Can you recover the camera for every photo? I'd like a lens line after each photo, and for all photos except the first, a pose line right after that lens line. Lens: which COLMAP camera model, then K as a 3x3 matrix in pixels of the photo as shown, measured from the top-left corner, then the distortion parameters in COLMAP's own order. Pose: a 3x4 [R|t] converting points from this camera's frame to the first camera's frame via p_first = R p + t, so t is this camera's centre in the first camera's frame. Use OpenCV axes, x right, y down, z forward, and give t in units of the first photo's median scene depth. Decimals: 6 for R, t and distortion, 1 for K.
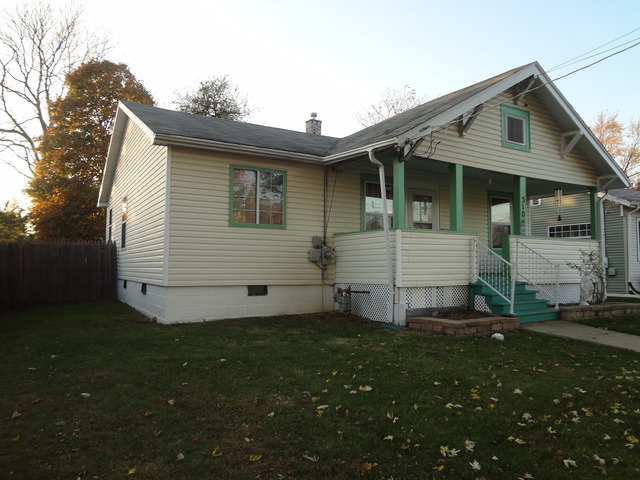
lens RADIAL K [[464.9, 0, 320.0], [0, 464.9, 240.0], [0, 0, 1]] dist [-0.039880, 0.006243]
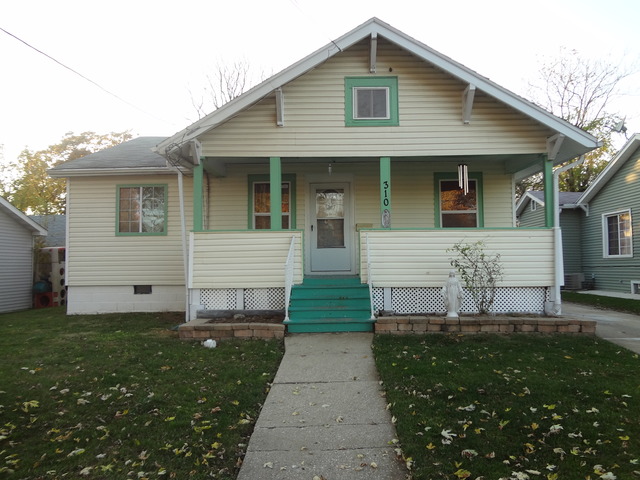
lens RADIAL K [[464.9, 0, 320.0], [0, 464.9, 240.0], [0, 0, 1]] dist [-0.039880, 0.006243]
pose [[0.849077, -0.041638, -0.526626, 0.806666], [0.043318, 0.999019, -0.009147, 0.013961], [0.526490, -0.015046, 0.850048, 0.239875]]
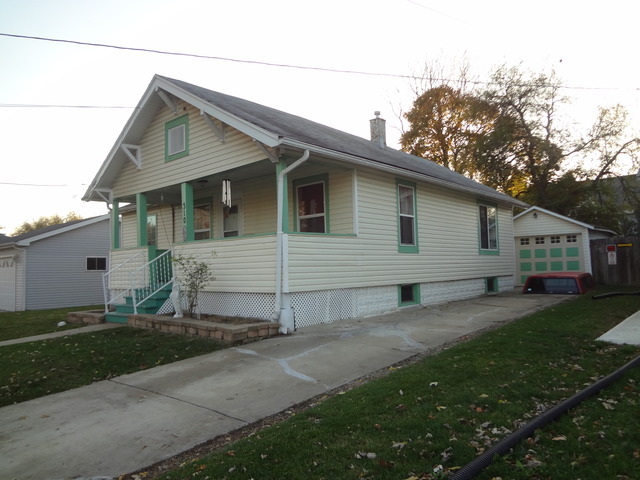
lens RADIAL K [[464.9, 0, 320.0], [0, 464.9, 240.0], [0, 0, 1]] dist [-0.039880, 0.006243]
pose [[0.311577, -0.076316, -0.947151, 1.535115], [0.085019, 0.995011, -0.052204, 0.065461], [0.946410, -0.064260, 0.316511, 0.998779]]
